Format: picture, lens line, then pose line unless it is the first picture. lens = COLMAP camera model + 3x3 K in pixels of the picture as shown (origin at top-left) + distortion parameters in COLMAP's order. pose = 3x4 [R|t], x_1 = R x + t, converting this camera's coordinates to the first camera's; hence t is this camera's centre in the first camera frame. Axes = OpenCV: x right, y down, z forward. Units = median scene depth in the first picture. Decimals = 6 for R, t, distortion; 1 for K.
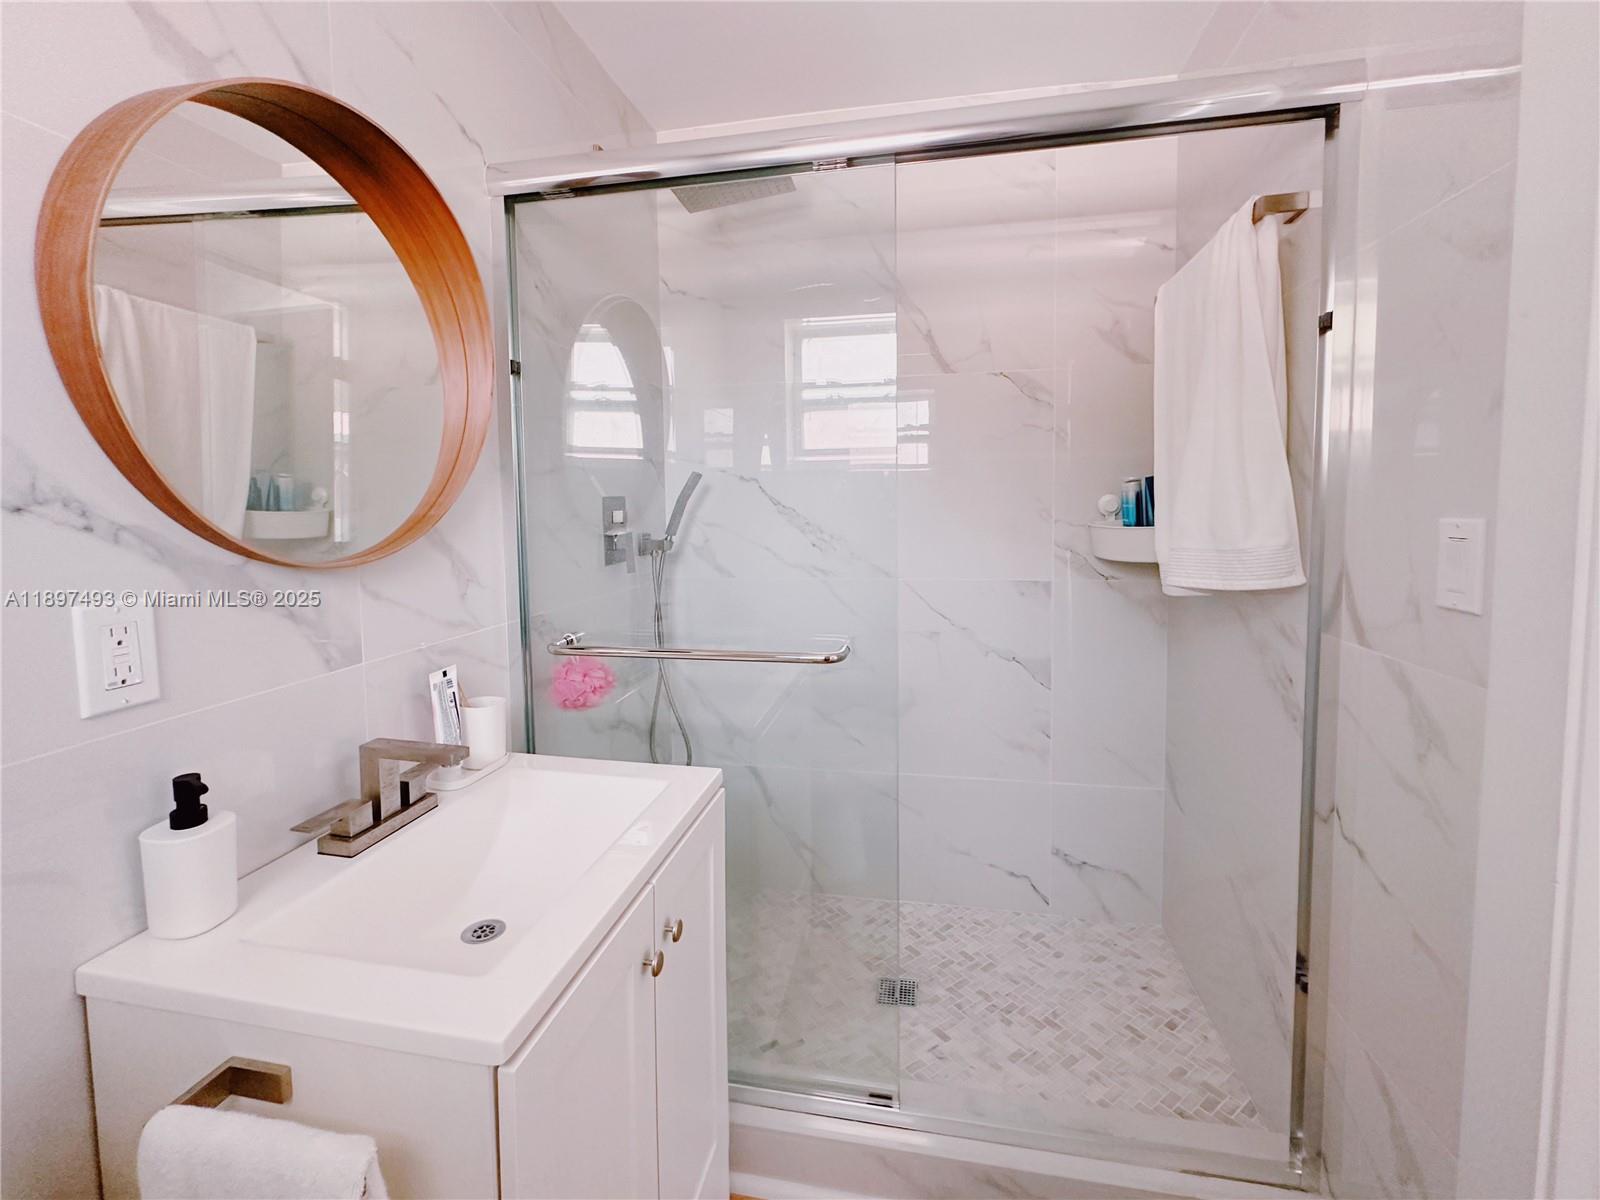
lens RADIAL K [[685.3, 0, 799.5], [0, 685.3, 548.7], [0, 0, 1]] dist [0.000479, 0.000060]
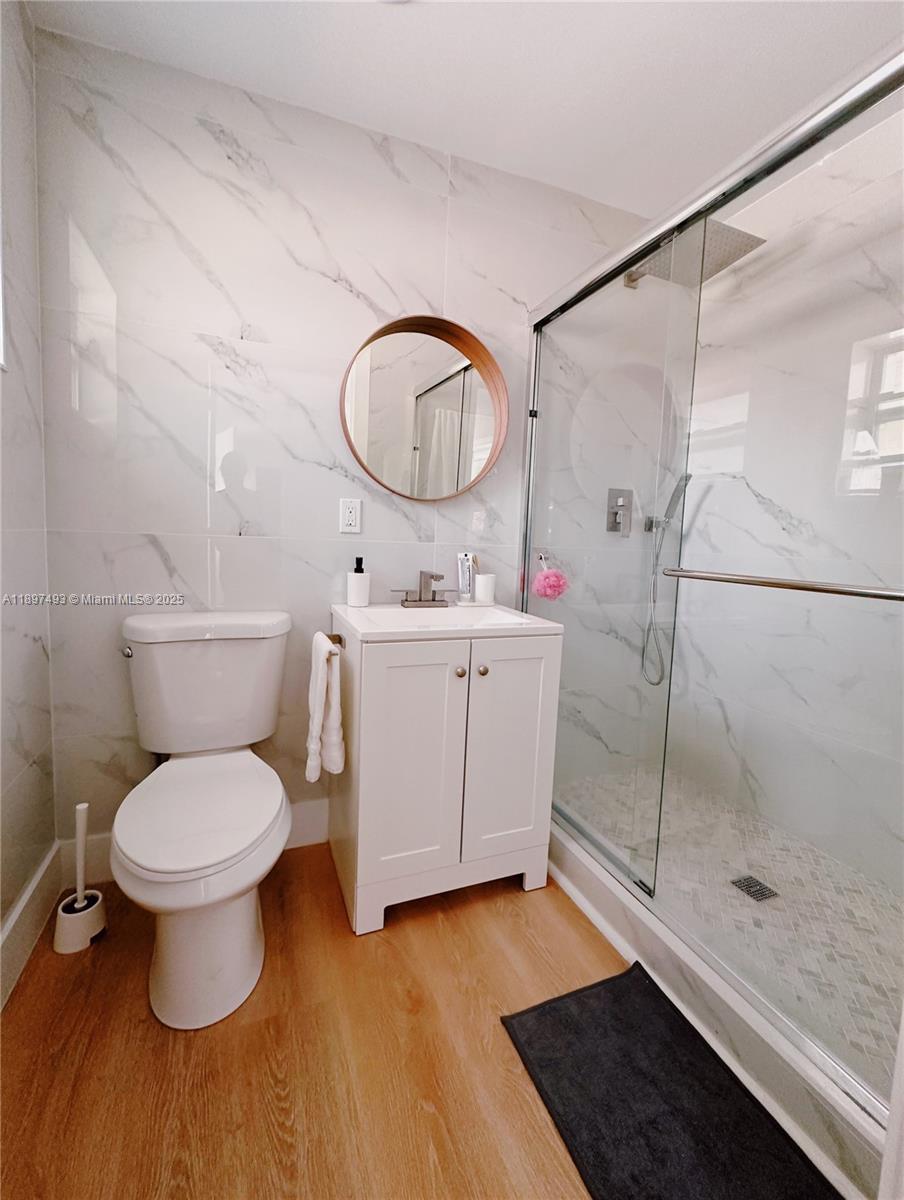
lens RADIAL K [[492.7, 0, 451.7], [0, 492.7, 577.4], [0, 0, 1]] dist [-0.001961, -0.000360]
pose [[0.552144, 0.107166, -0.826833, 0.560214], [-0.102763, 0.992891, 0.060065, 0.115665], [0.827391, 0.051803, 0.559232, 0.048433]]
